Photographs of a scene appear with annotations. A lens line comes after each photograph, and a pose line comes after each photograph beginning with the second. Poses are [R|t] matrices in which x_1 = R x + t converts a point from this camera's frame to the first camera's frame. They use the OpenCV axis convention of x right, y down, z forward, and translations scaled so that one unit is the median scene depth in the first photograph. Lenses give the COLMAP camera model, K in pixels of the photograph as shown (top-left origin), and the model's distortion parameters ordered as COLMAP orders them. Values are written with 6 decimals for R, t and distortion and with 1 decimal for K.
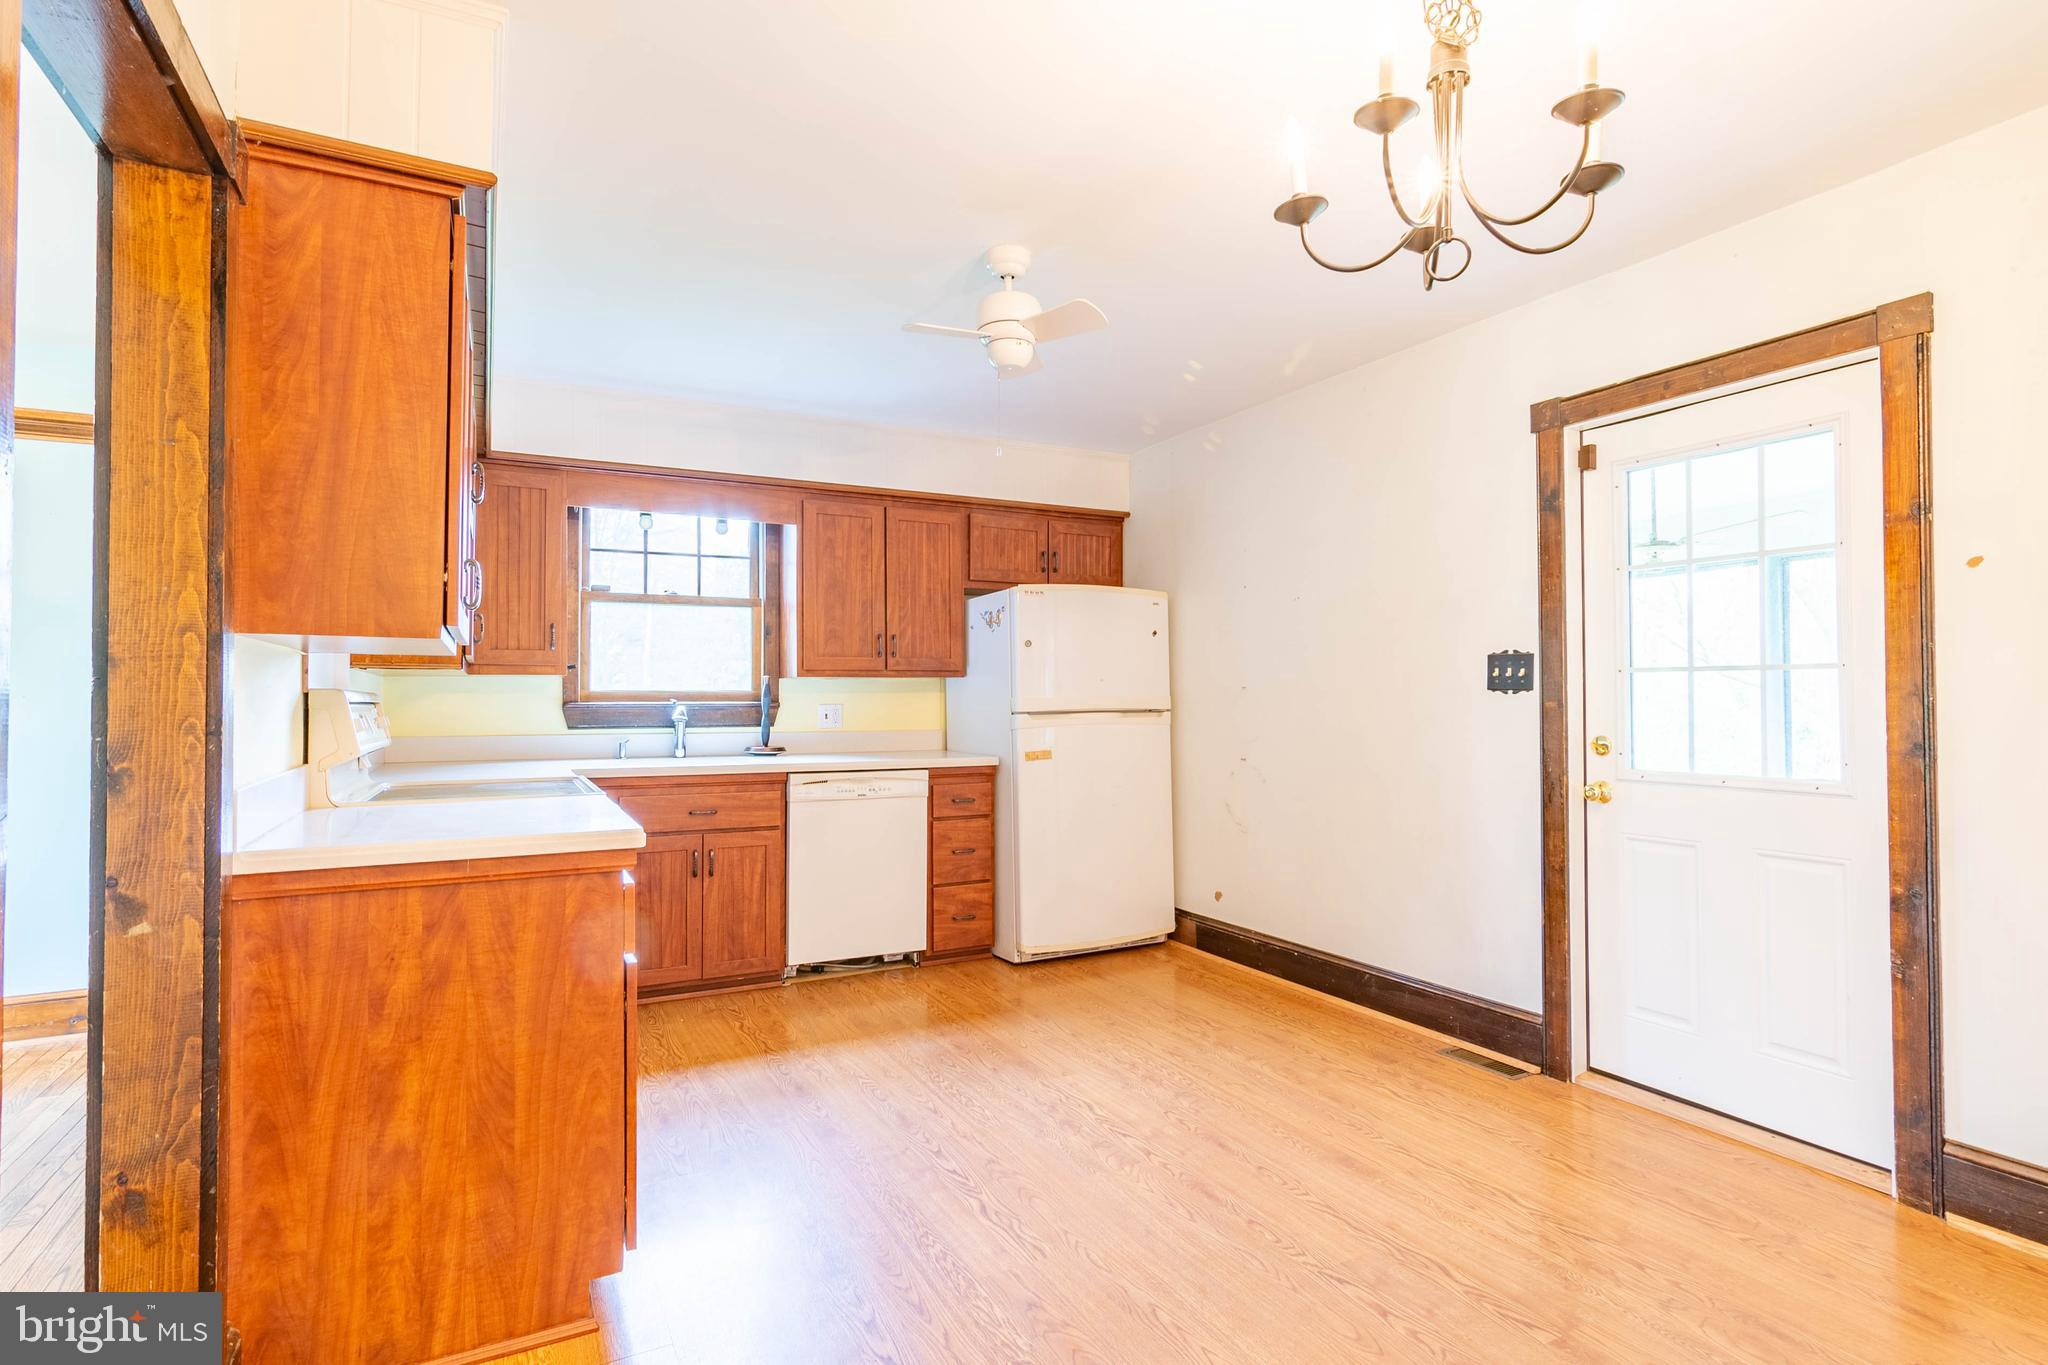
lens RADIAL K [[1016.2, 0, 1023.2], [0, 1016.2, 686.1], [0, 0, 1]] dist [0.003483, 0.000859]
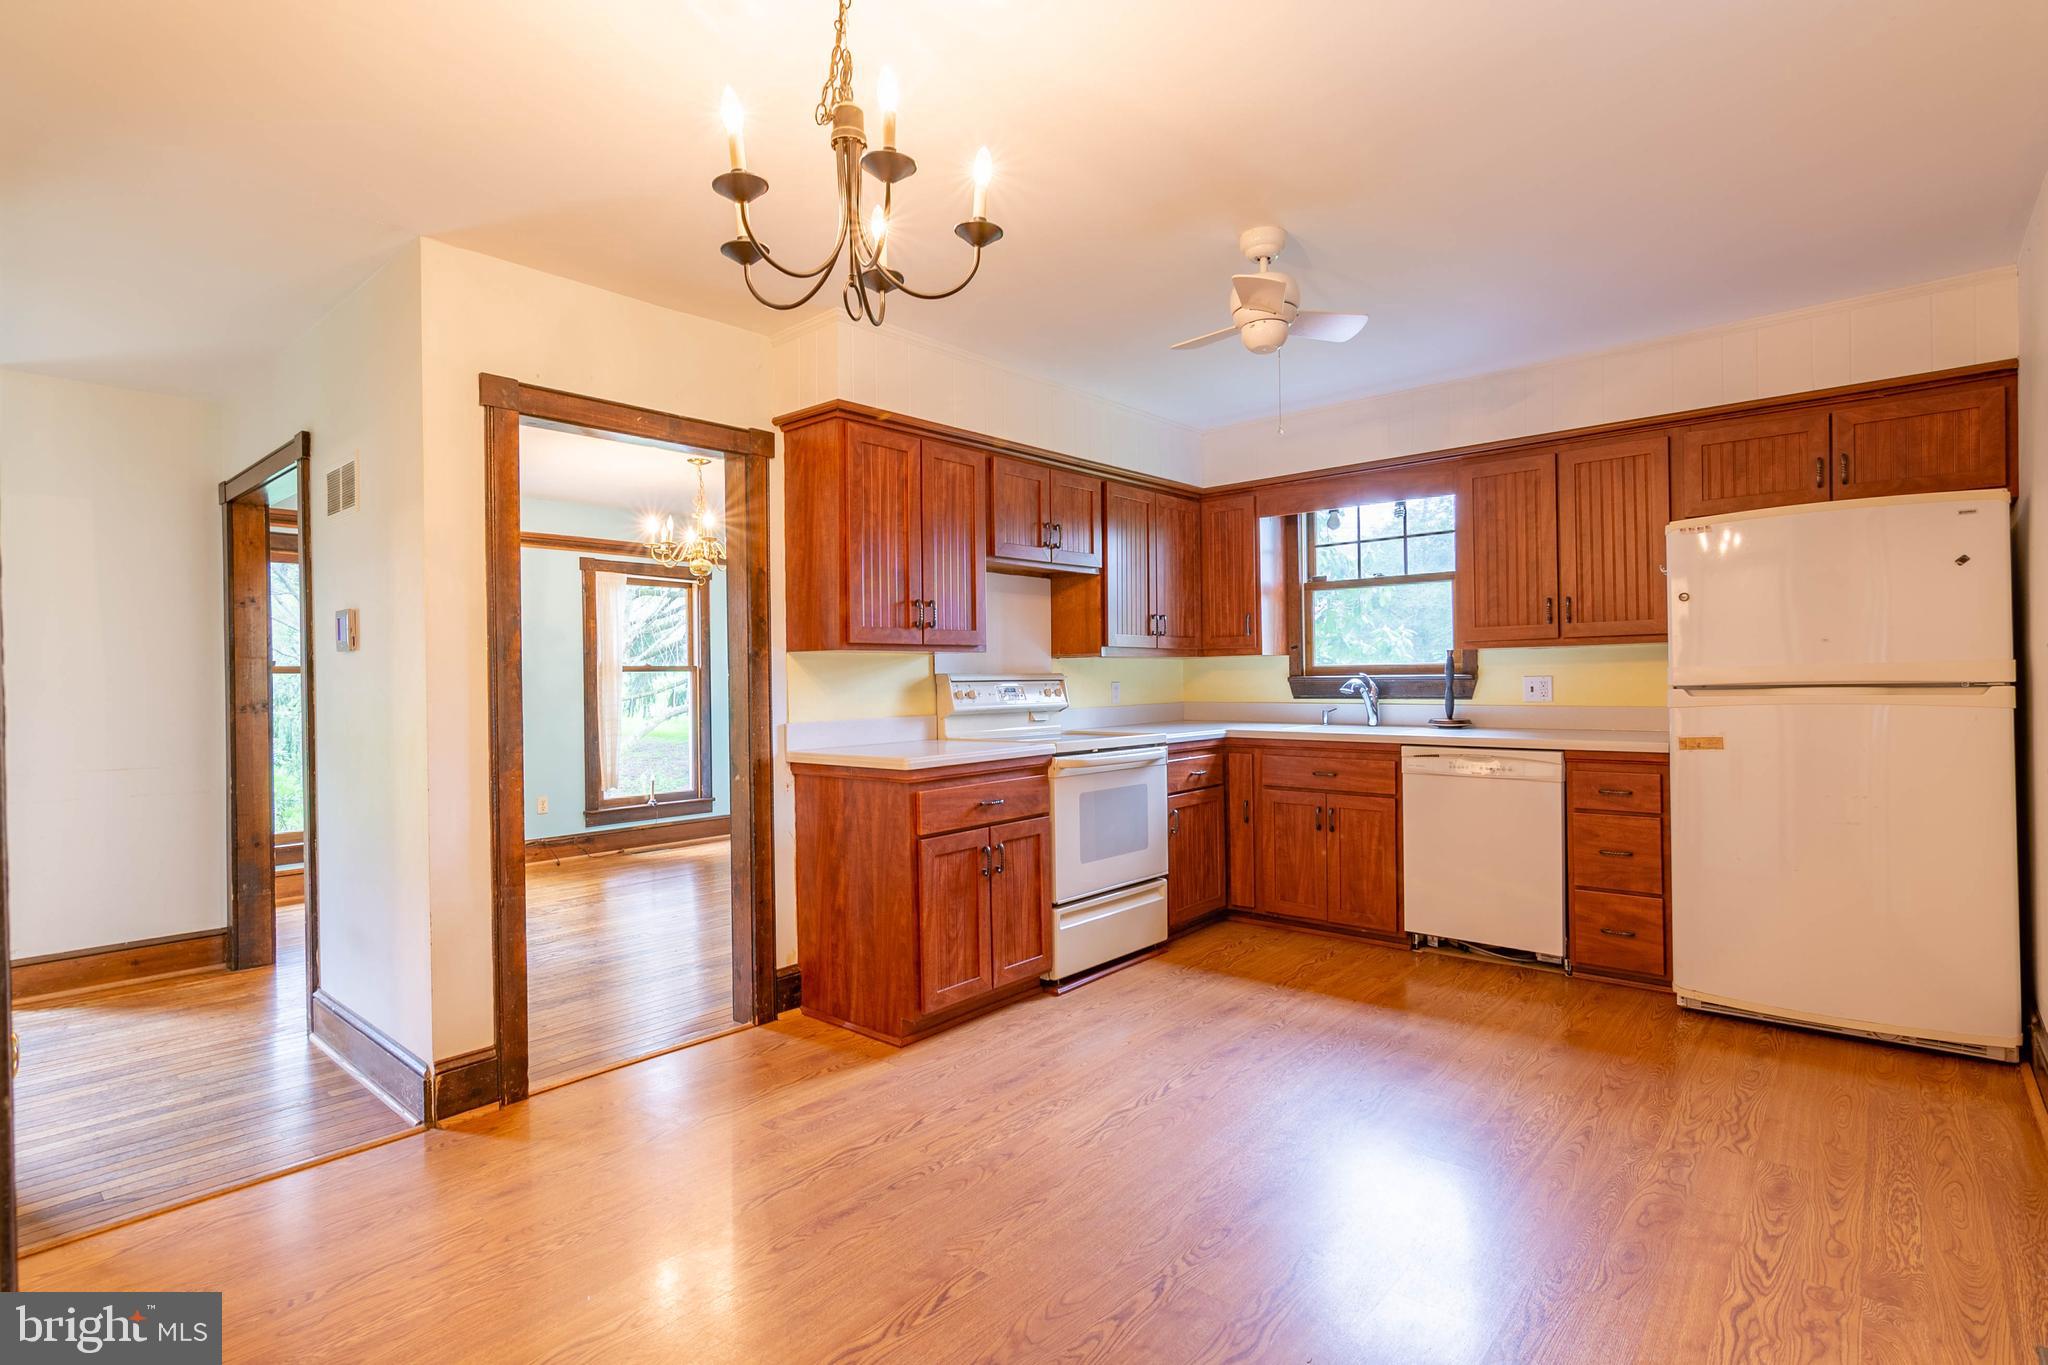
lens RADIAL K [[992.0, 0, 1020.1], [0, 992.0, 684.2], [0, 0, 1]] dist [-0.000019, 0.002497]
pose [[0.360977, 0.003321, -0.932569, 0.528717], [0.026756, 0.999545, 0.013916, 0.000067], [0.932191, -0.029975, 0.360724, 0.261277]]
